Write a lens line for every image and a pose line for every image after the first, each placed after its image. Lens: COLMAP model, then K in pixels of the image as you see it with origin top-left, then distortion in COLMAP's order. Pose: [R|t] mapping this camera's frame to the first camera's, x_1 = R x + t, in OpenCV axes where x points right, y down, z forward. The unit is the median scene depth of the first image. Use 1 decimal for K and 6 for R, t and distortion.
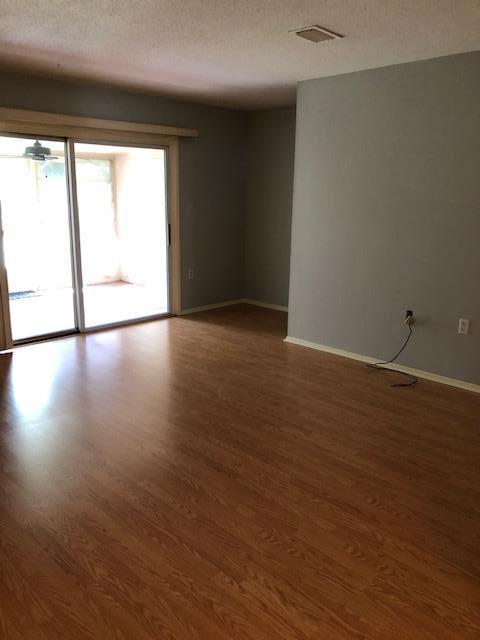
lens RADIAL K [[525.1, 0, 240.0], [0, 525.1, 320.0], [0, 0, 1]] dist [0.055255, -0.074005]
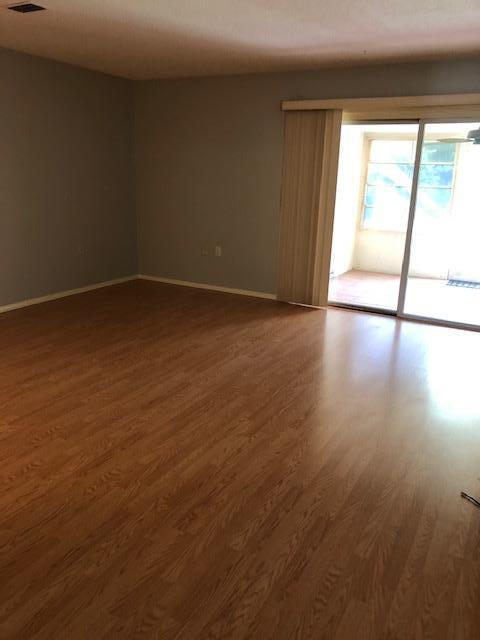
lens RADIAL K [[525.1, 0, 240.0], [0, 525.1, 320.0], [0, 0, 1]] dist [0.055255, -0.074005]
pose [[0.264278, 0.258970, -0.929027, 0.970192], [-0.255667, 0.947624, 0.191425, -0.149467], [0.929942, 0.186932, 0.316646, 0.718302]]
